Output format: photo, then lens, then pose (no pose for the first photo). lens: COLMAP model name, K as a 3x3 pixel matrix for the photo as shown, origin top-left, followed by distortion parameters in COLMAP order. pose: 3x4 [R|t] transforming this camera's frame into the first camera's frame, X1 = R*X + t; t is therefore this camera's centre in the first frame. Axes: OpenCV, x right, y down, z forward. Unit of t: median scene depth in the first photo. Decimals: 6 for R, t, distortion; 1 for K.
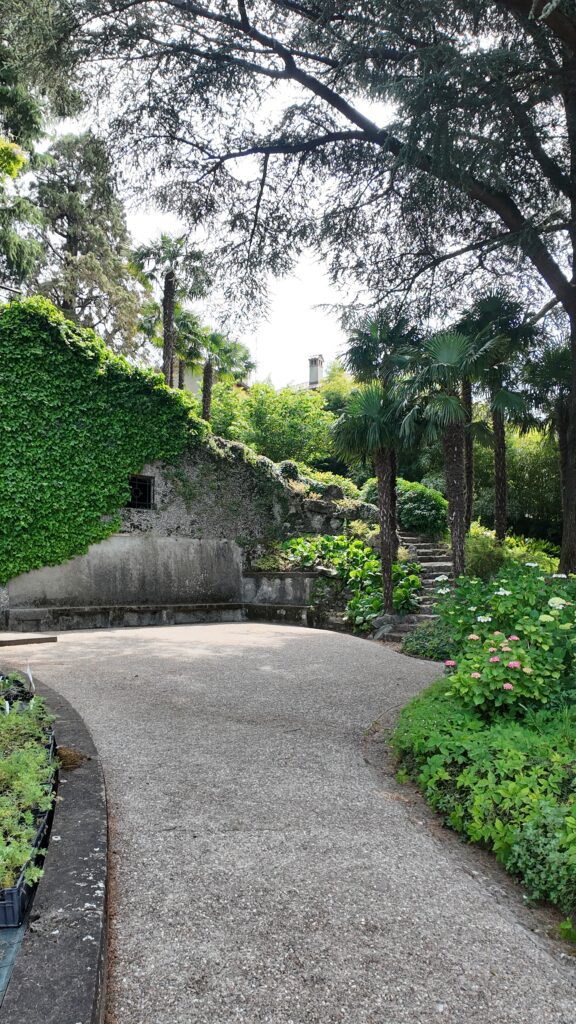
lens RADIAL K [[680.8, 0, 288.0], [0, 680.8, 512.0], [0, 0, 1]] dist [-0.046298, -0.103732]
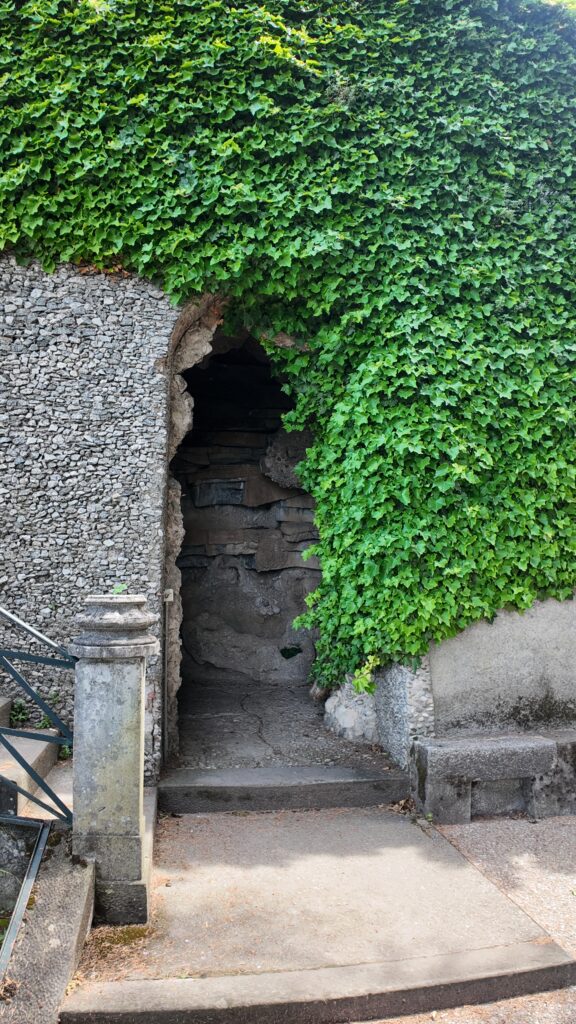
lens RADIAL K [[680.8, 0, 288.0], [0, 680.8, 512.0], [0, 0, 1]] dist [-0.046298, -0.103732]
pose [[0.732029, -0.064527, -0.678211, -0.230724], [0.065752, 0.997549, -0.023940, 0.037909], [0.678093, -0.027069, 0.734478, 0.690962]]
